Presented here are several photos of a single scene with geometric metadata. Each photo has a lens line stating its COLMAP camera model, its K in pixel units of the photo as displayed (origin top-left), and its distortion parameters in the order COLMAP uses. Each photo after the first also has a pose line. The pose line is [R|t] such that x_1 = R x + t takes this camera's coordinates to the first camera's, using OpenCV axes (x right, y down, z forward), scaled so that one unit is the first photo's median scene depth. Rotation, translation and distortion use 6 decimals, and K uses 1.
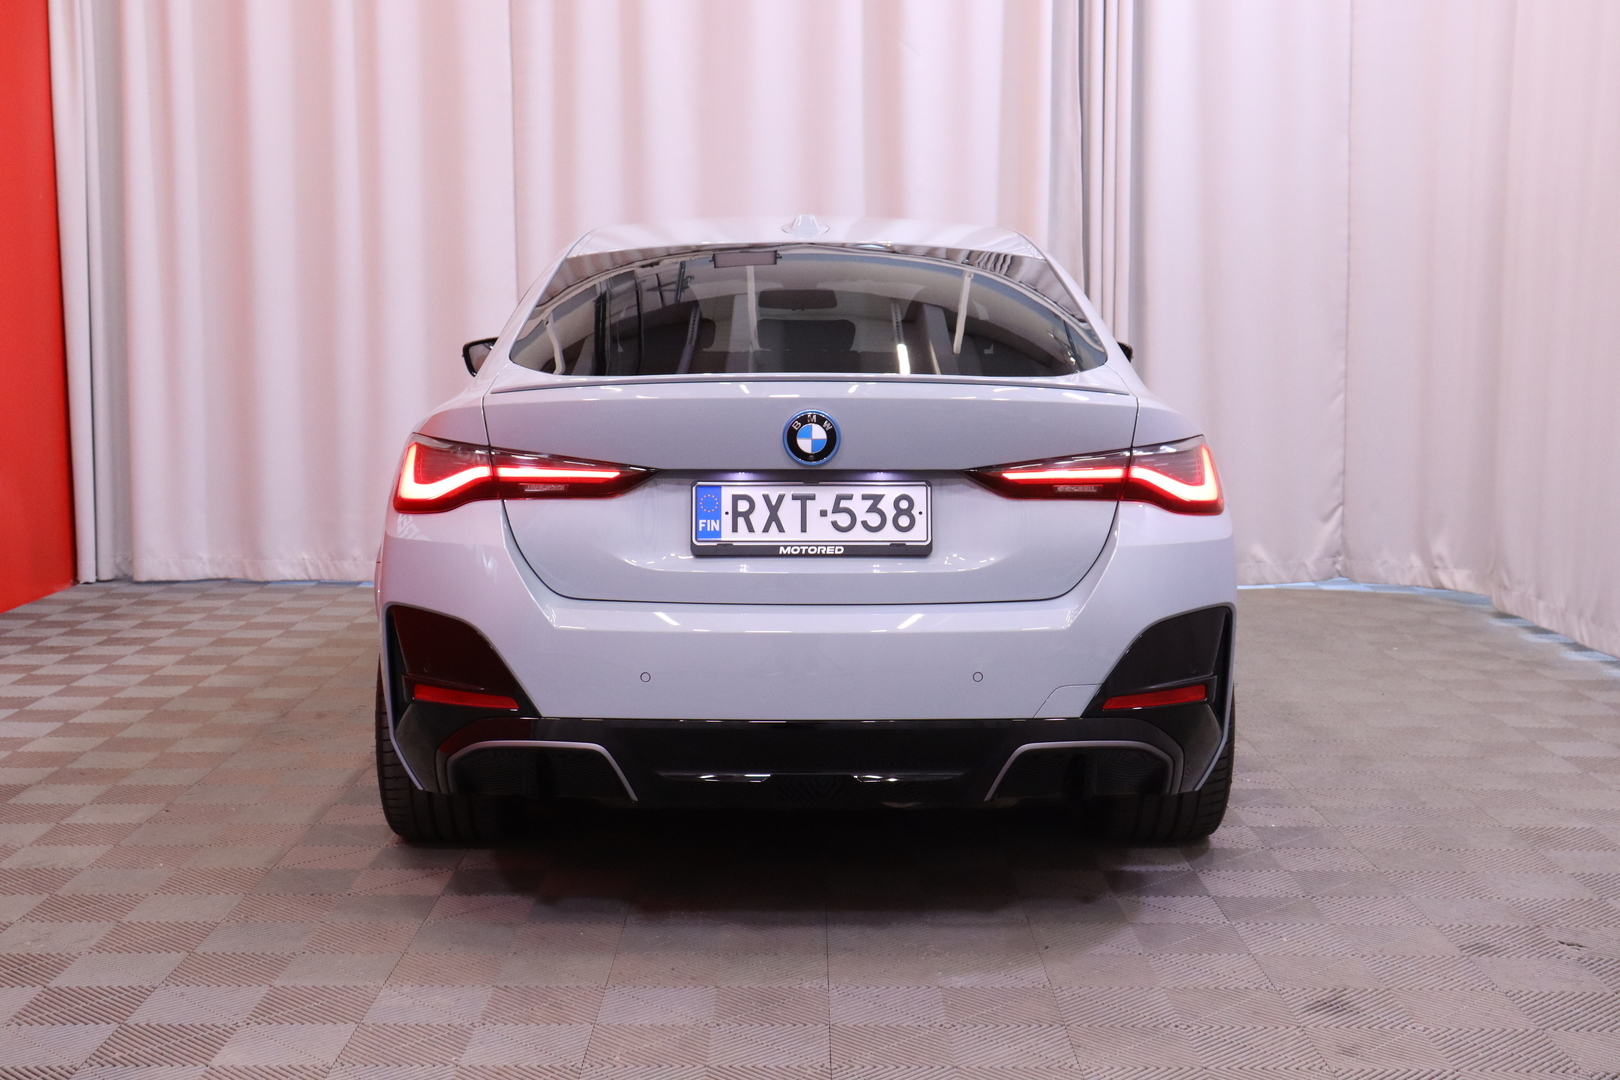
lens RADIAL K [[2240.8, 0, 846.9], [0, 2240.8, 509.0], [0, 0, 1]] dist [0.002802, 0.000000]
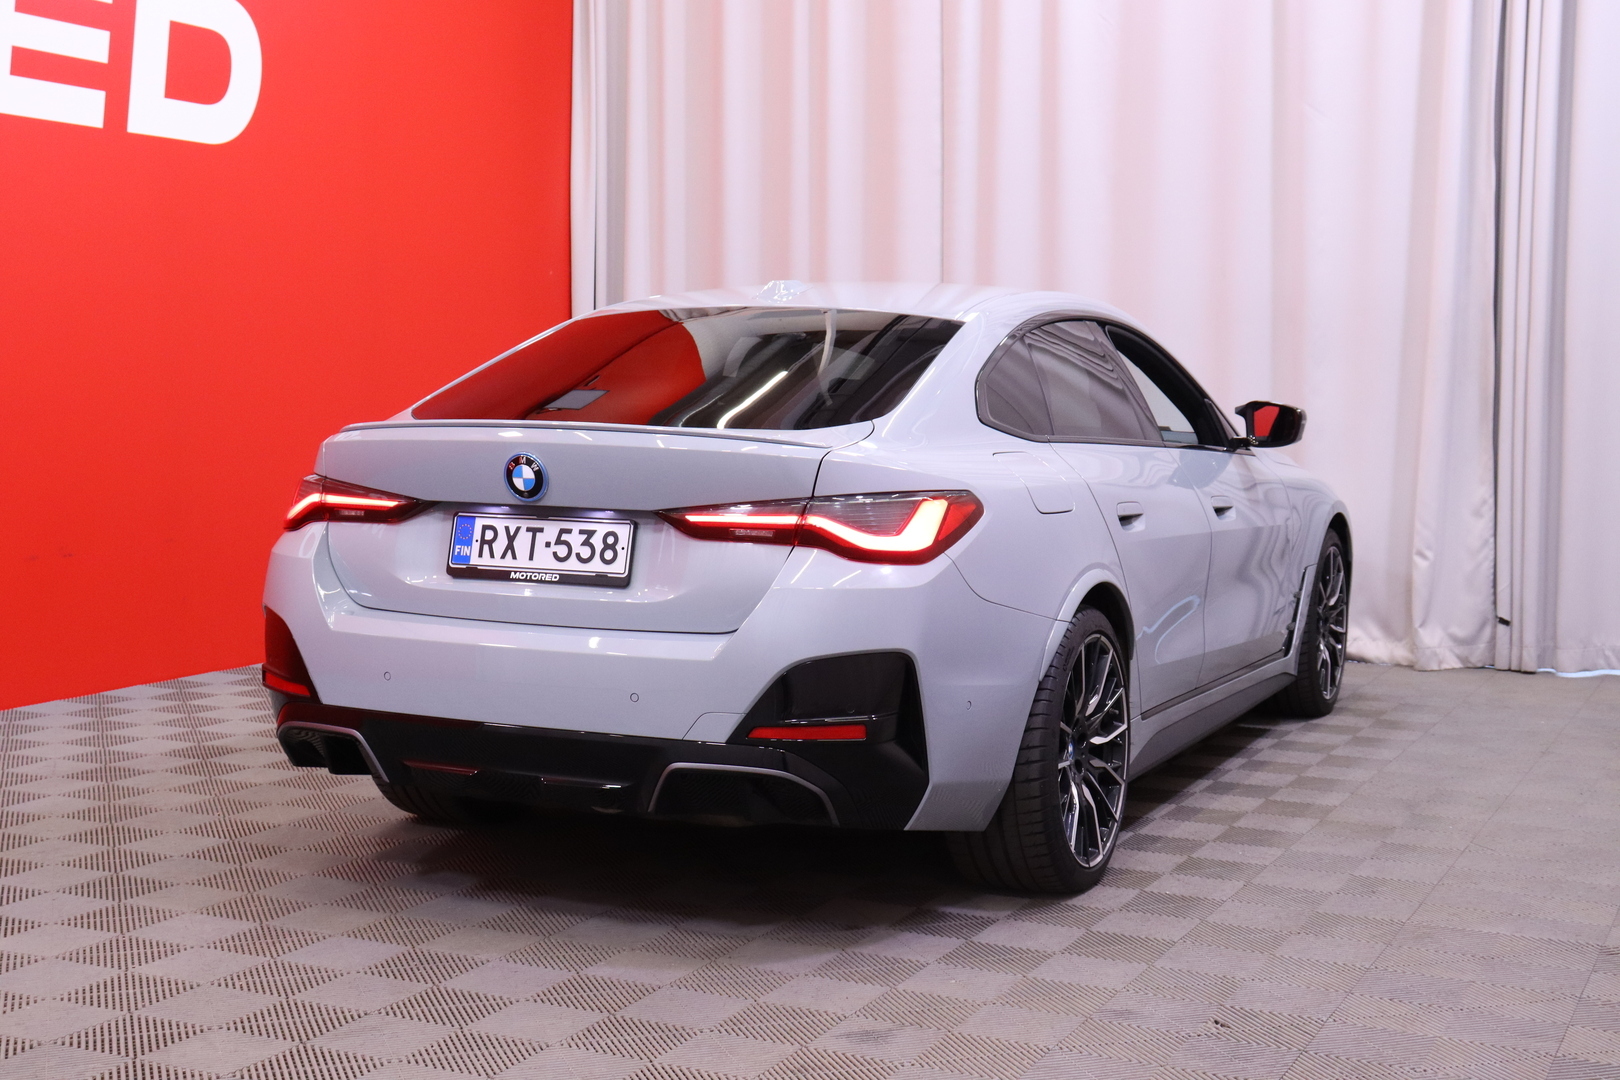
lens RADIAL K [[2240.8, 0, 810.0], [0, 2240.8, 531.1], [0, 0, 1]] dist [0.002802, 0.000000]
pose [[0.901610, 0.043031, -0.430404, 0.596581], [-0.051742, 0.998624, -0.008549, -0.002091], [0.429444, 0.029978, 0.902596, 0.033747]]
